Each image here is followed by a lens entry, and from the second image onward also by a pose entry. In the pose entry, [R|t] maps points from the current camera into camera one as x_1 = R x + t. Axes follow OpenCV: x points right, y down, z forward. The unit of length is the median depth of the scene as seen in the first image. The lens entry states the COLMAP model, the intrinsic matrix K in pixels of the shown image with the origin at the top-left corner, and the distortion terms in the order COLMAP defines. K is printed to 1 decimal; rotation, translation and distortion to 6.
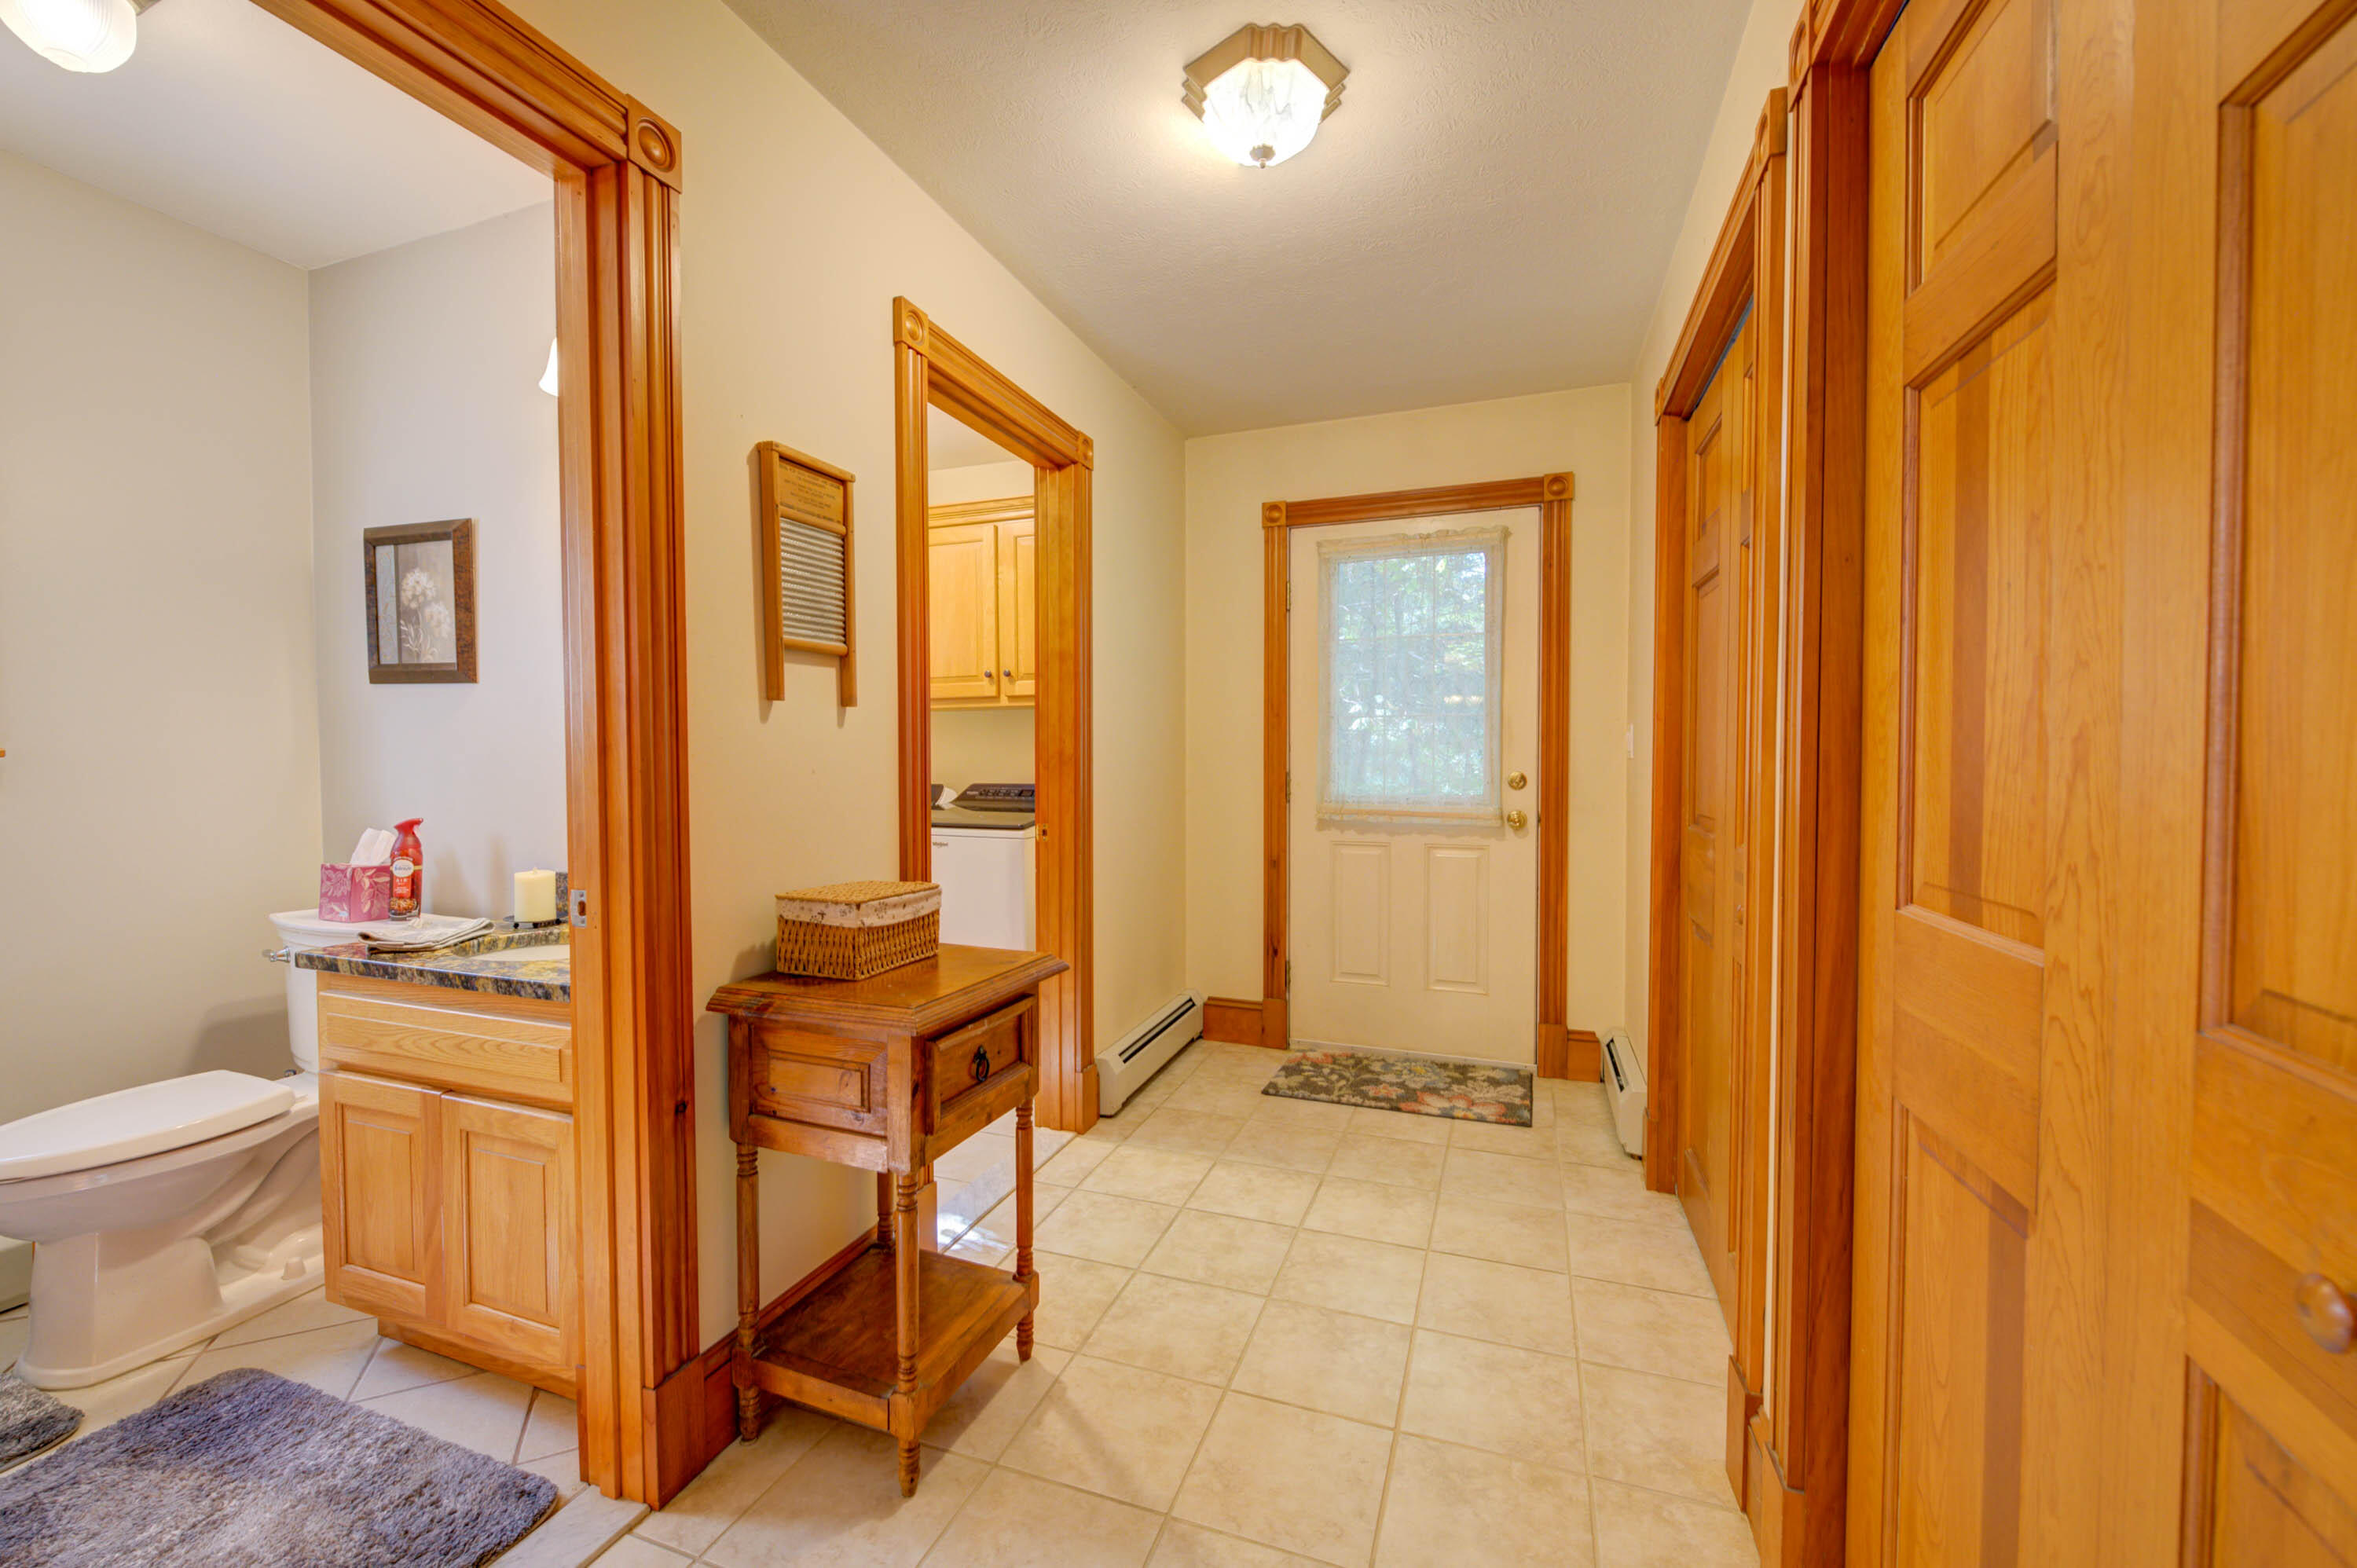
lens RADIAL K [[934.5, 0, 1168.5], [0, 934.5, 781.4], [0, 0, 1]] dist [0.002591, -0.002943]
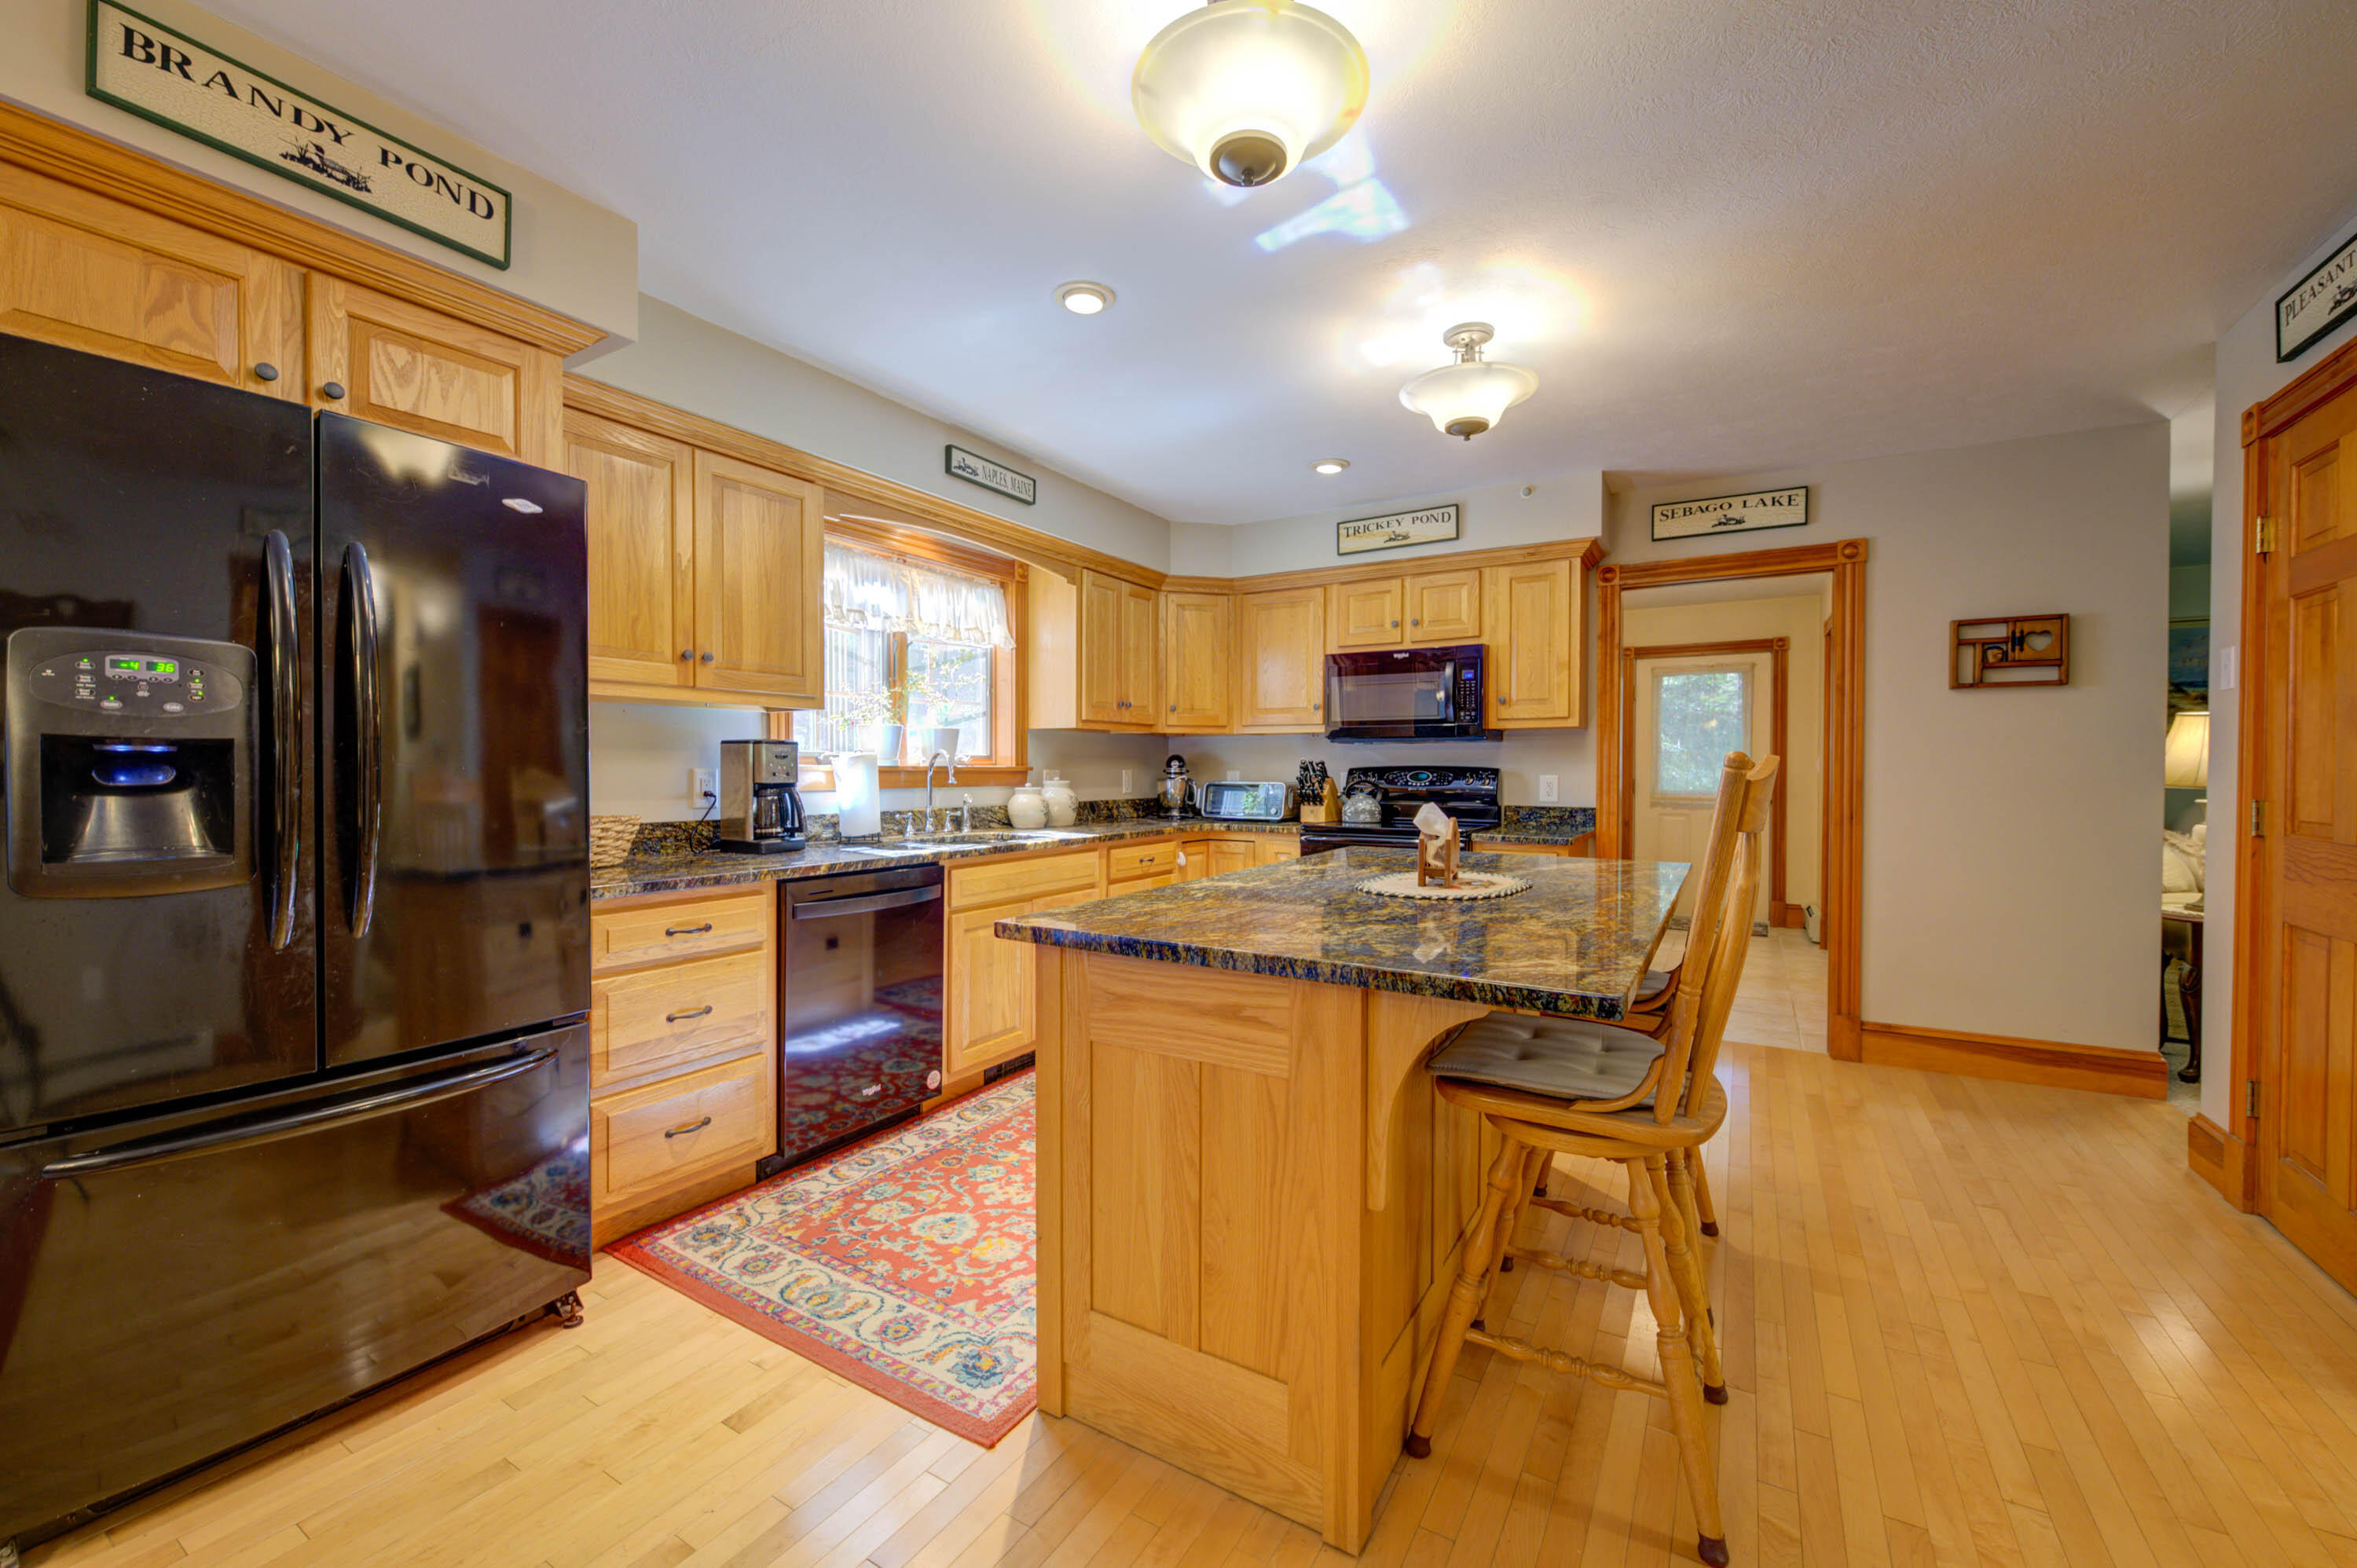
lens RADIAL K [[934.5, 0, 1176.4], [0, 934.5, 781.5], [0, 0, 1]] dist [0.002591, -0.002943]
pose [[0.982748, 0.005110, -0.184878, -0.368837], [-0.007626, 0.999888, -0.012900, 0.022875], [0.184791, 0.014087, 0.982677, -0.916173]]
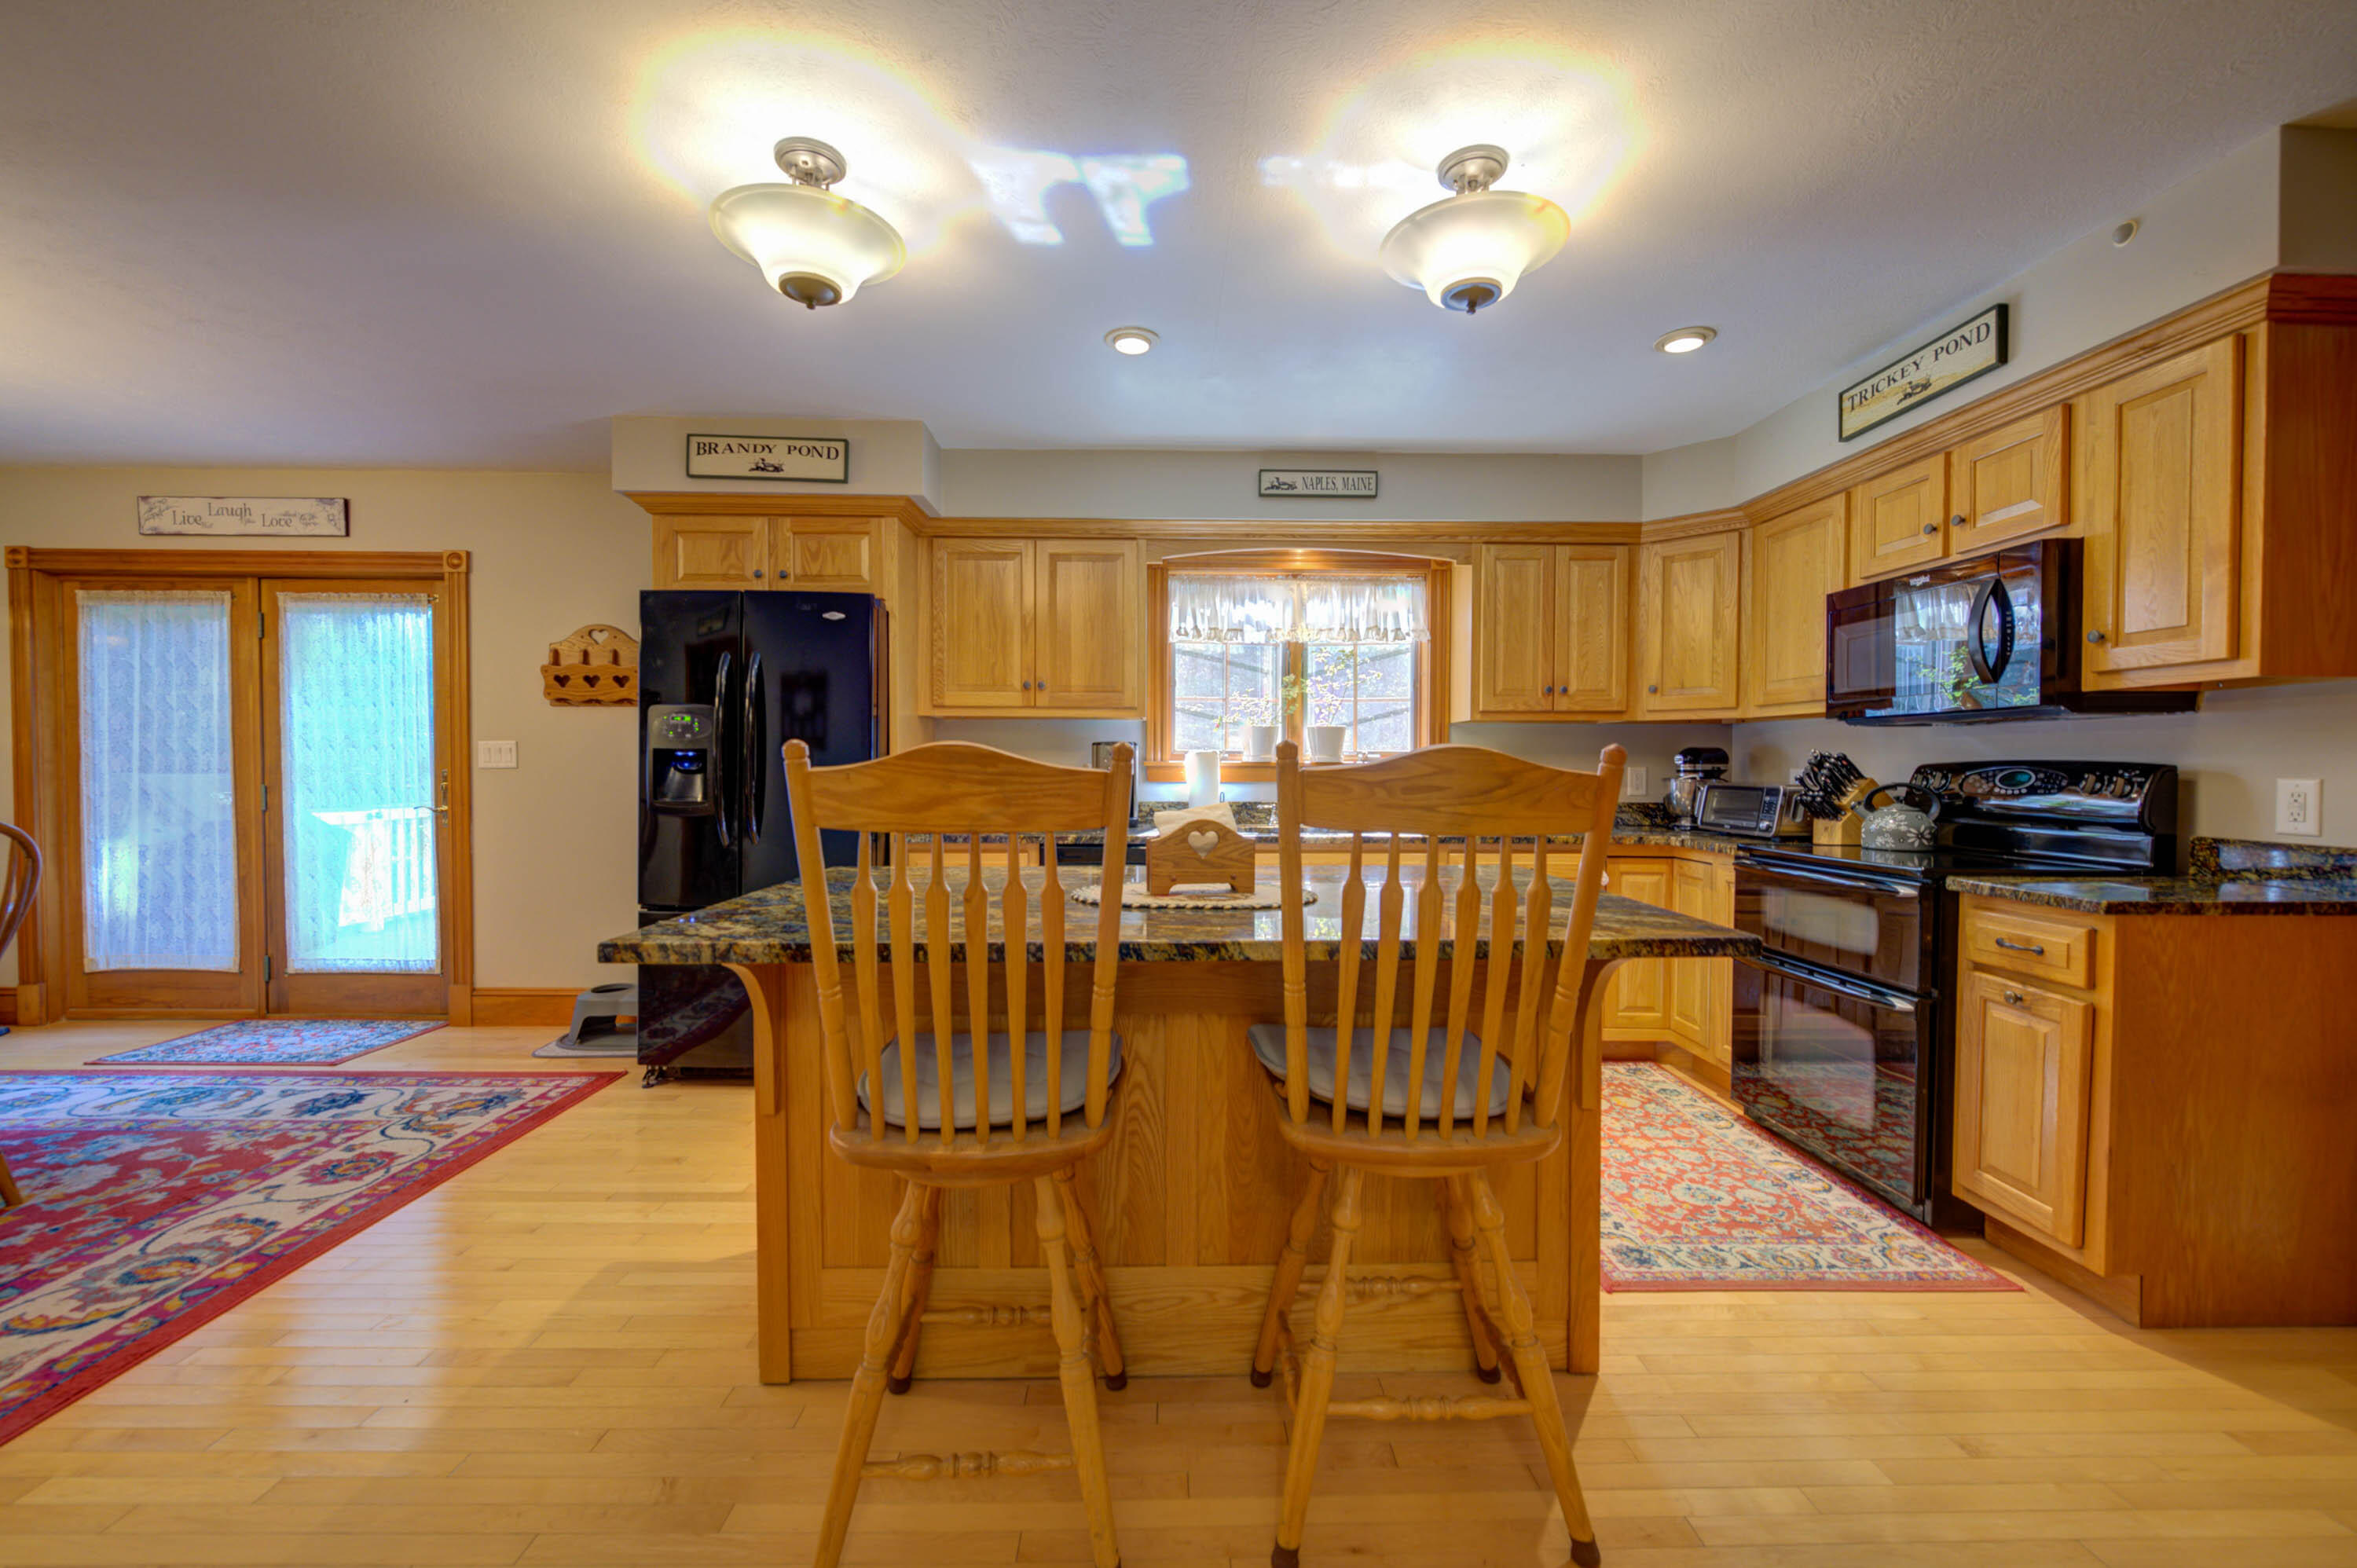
lens RADIAL K [[934.5, 0, 1177.7], [0, 934.5, 782.1], [0, 0, 1]] dist [0.002591, -0.002943]
pose [[0.367881, 0.019122, -0.929676, 0.044902], [-0.029385, 0.999528, 0.008931, 0.015150], [0.929408, 0.024033, 0.368269, -0.592633]]
